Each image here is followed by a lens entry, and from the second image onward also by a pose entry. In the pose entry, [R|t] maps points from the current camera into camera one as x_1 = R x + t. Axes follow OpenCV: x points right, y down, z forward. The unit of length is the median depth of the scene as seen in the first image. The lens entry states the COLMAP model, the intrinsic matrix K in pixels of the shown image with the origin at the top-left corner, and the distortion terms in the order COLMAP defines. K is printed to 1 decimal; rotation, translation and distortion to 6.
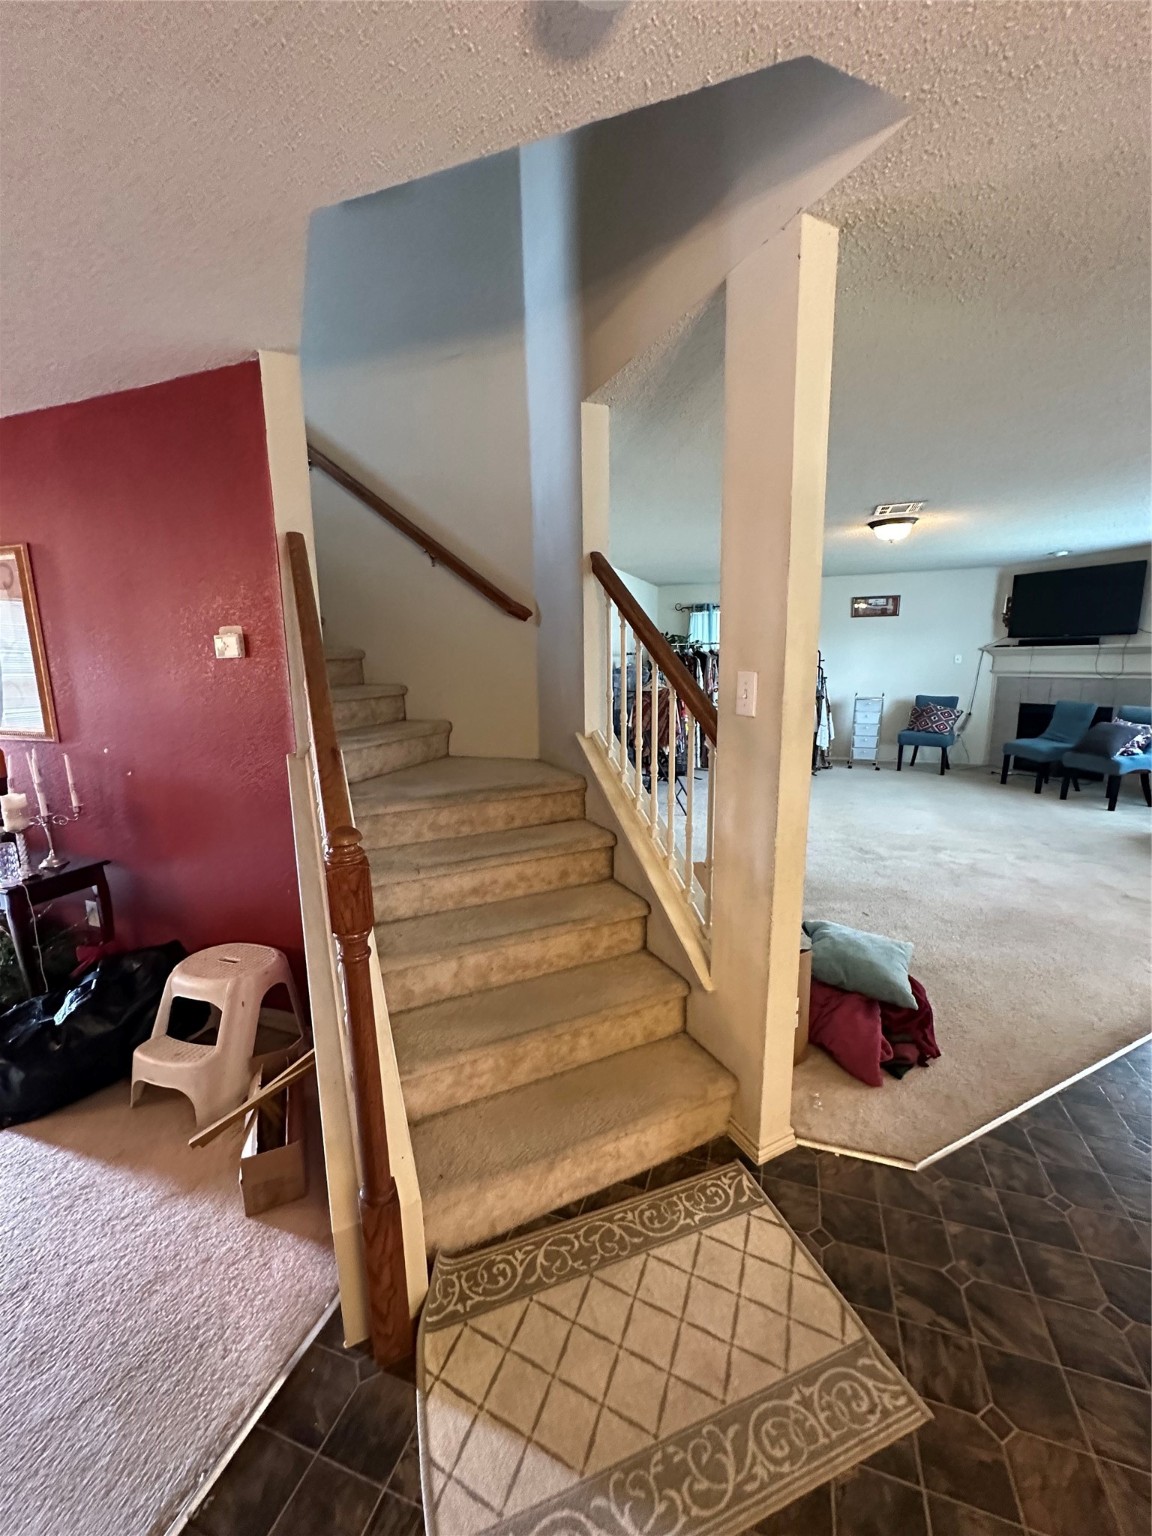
lens RADIAL K [[611.5, 0, 582.7], [0, 611.5, 769.8], [0, 0, 1]] dist [-0.002089, -0.000157]
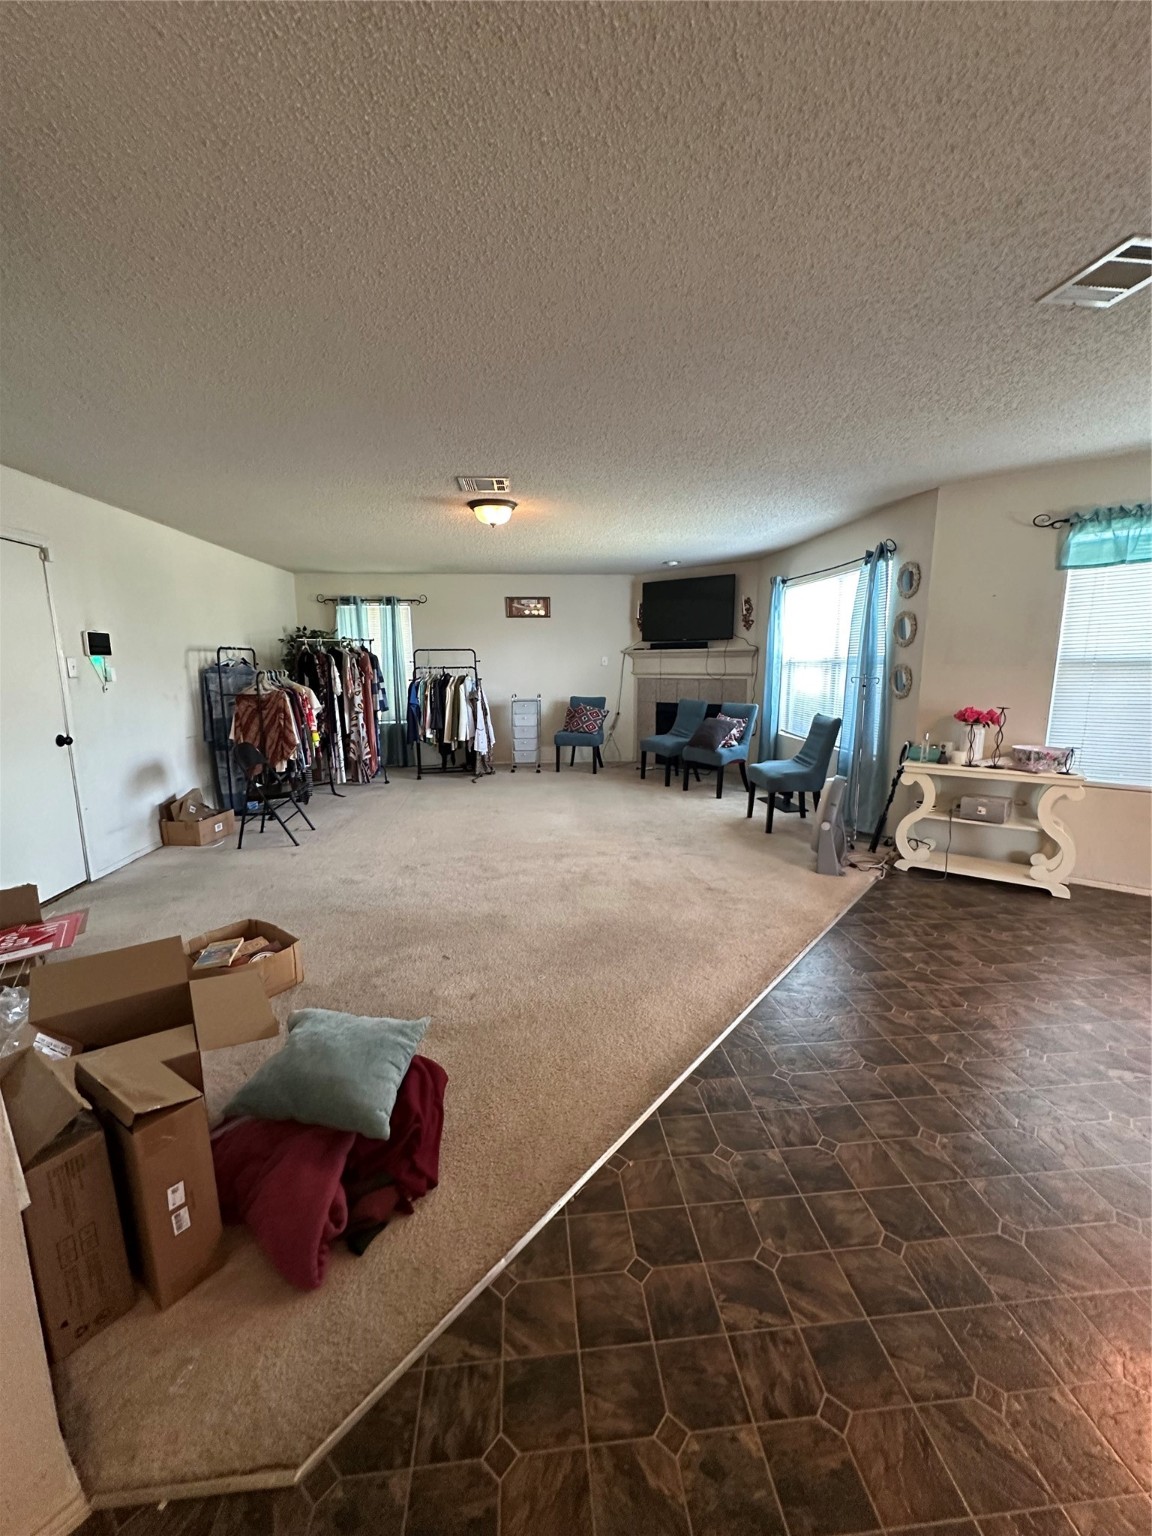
lens RADIAL K [[613.8, 0, 576.0], [0, 613.8, 768.0], [0, 0, 1]] dist [-0.001212, 0.000537]
pose [[0.909261, -0.060115, 0.411863, 0.183650], [0.065466, 0.997854, 0.001116, -0.005325], [-0.411047, 0.025948, 0.911245, 0.102384]]
